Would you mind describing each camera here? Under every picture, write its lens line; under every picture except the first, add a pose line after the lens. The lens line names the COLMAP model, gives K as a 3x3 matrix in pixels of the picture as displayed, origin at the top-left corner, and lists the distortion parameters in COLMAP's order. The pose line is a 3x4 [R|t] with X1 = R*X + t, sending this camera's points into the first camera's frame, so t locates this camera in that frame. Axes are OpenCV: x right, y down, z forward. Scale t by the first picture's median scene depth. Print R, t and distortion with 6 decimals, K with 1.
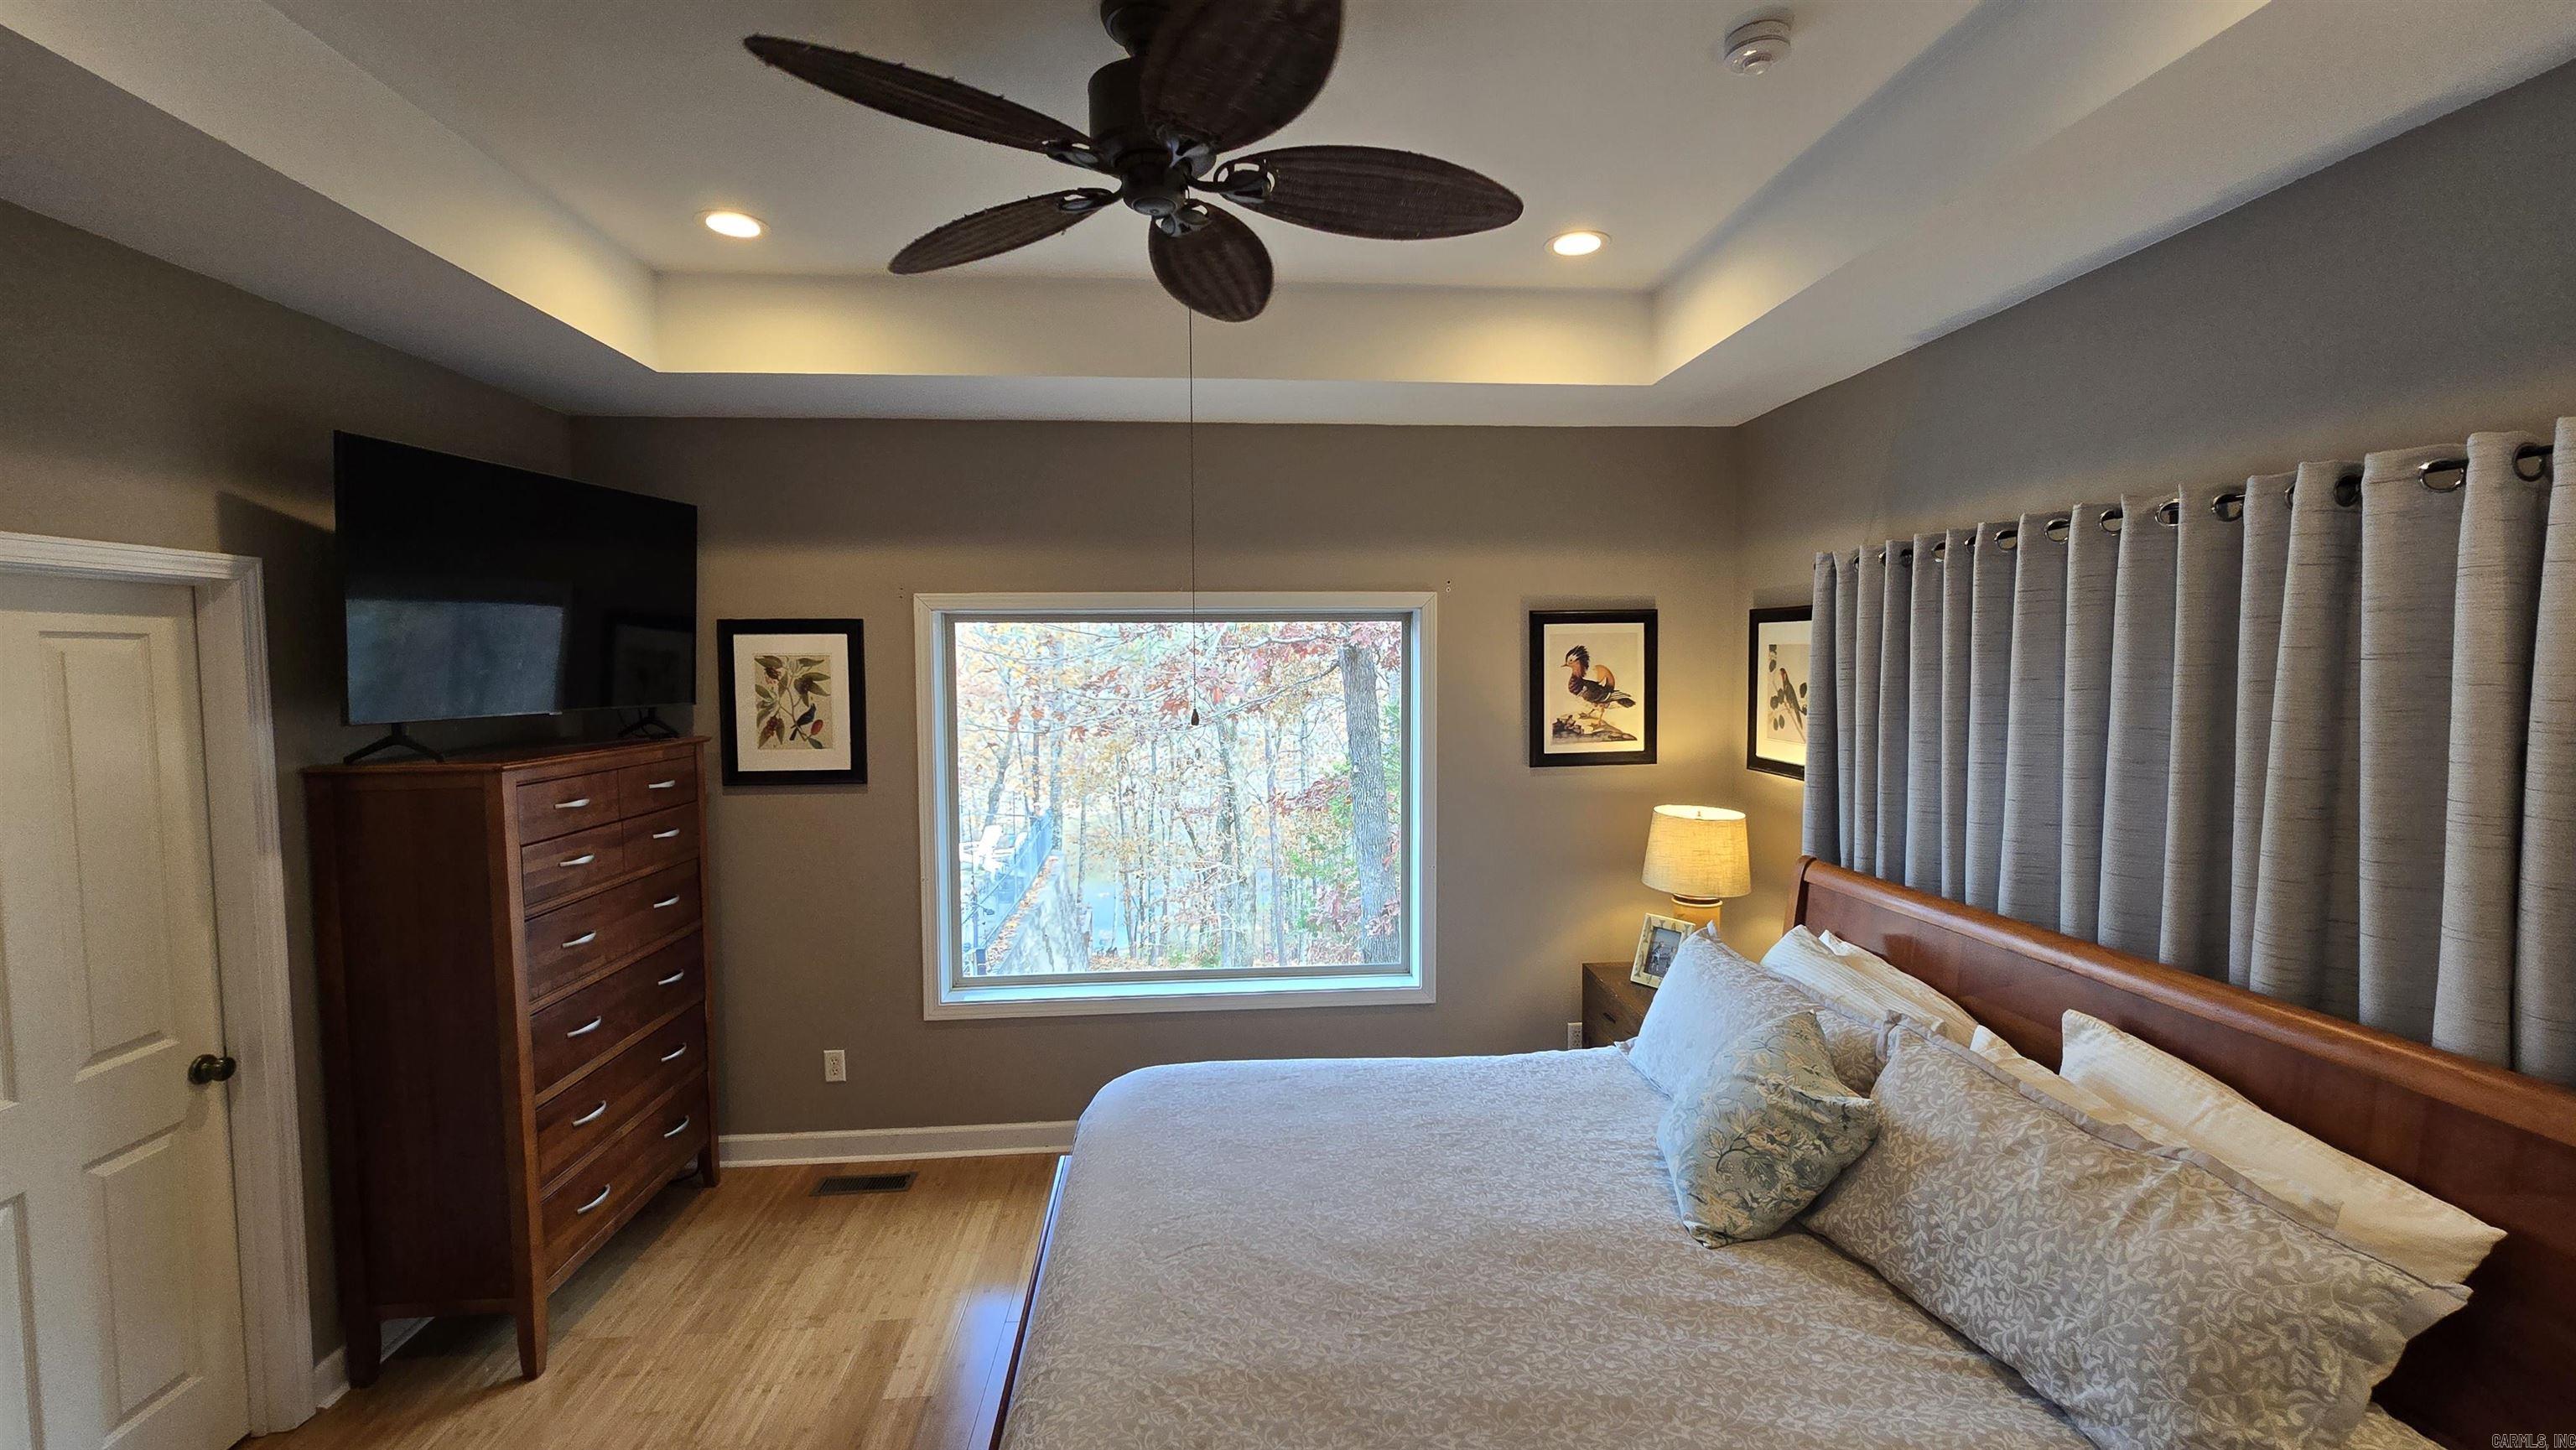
lens RADIAL K [[1050.8, 0, 1281.6], [0, 1050.8, 721.0], [0, 0, 1]] dist [-0.005549, 0.000725]
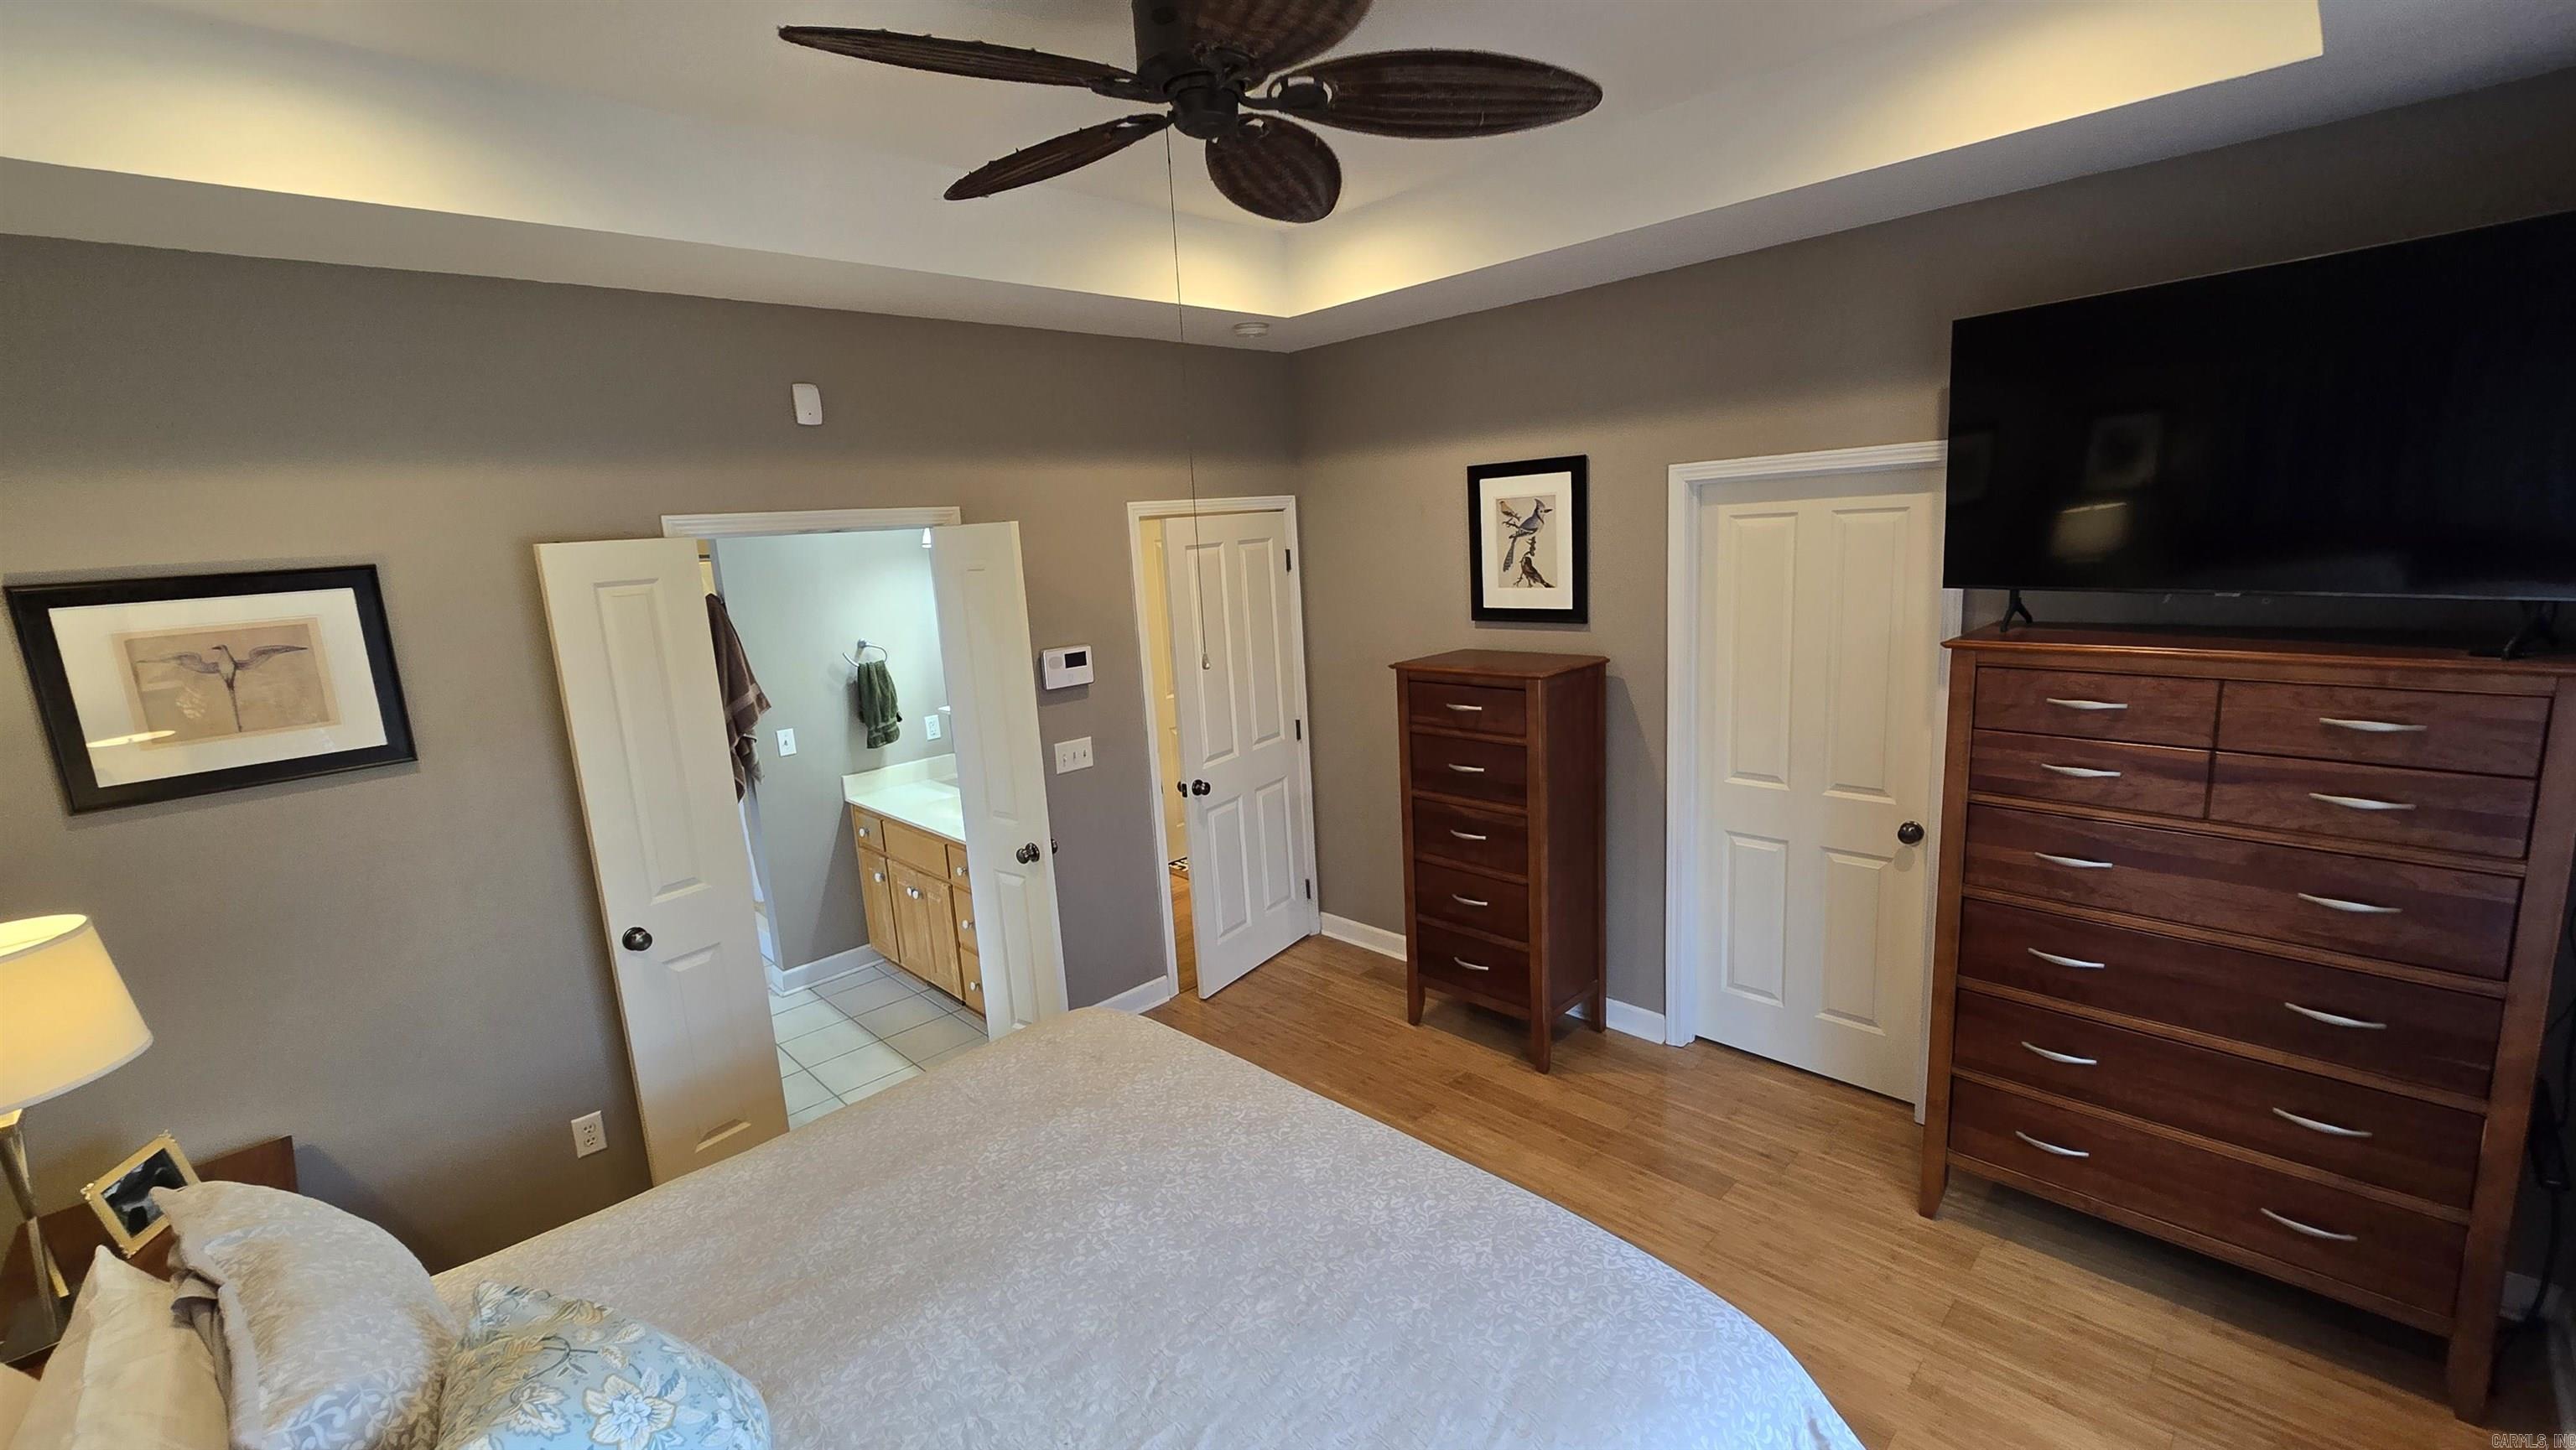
lens RADIAL K [[1050.8, 0, 1288.6], [0, 1050.8, 719.6], [0, 0, 1]] dist [-0.005549, 0.000725]
pose [[-0.762192, 0.173793, -0.623586, 0.285906], [0.029515, 0.971616, 0.234714, -0.106306], [0.646678, 0.160492, -0.745688, 1.031599]]
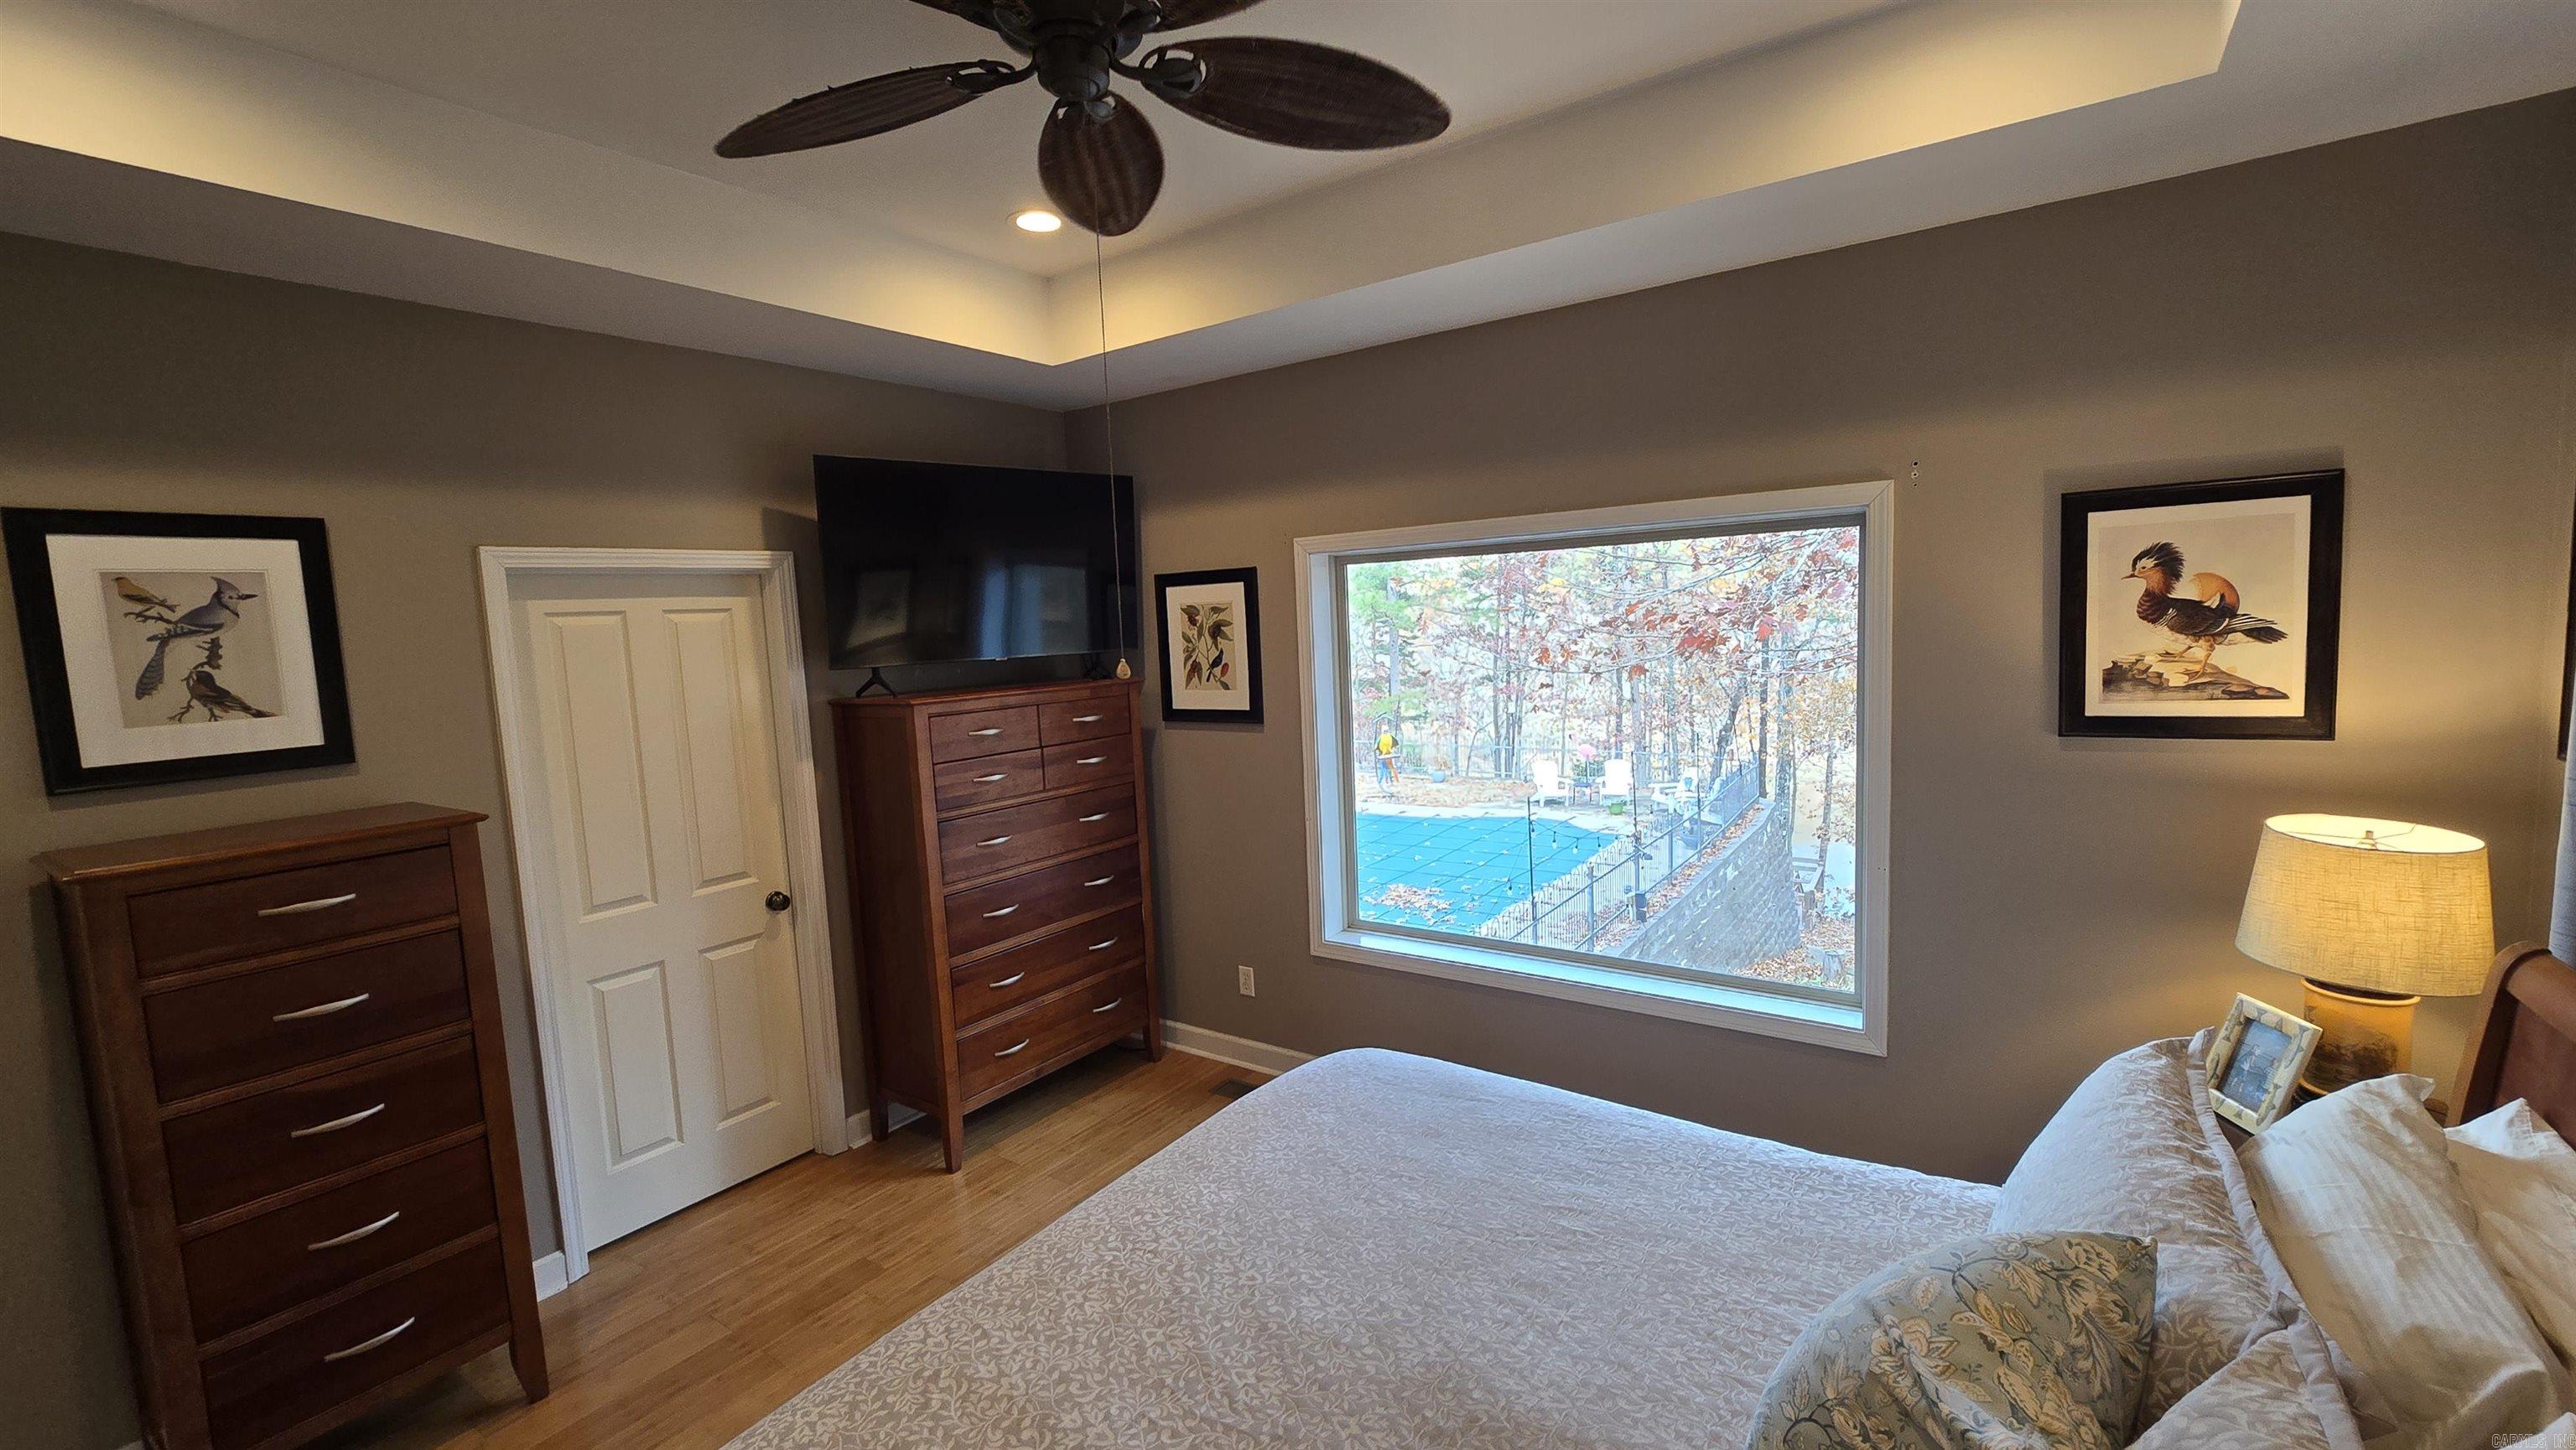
lens RADIAL K [[1050.8, 0, 1287.7], [0, 1050.8, 719.0], [0, 0, 1]] dist [-0.005549, 0.000725]
pose [[0.771221, 0.034810, -0.635615, 0.330363], [0.002921, 0.998300, 0.058218, -0.007152], [0.636561, -0.046756, 0.769808, 0.229362]]
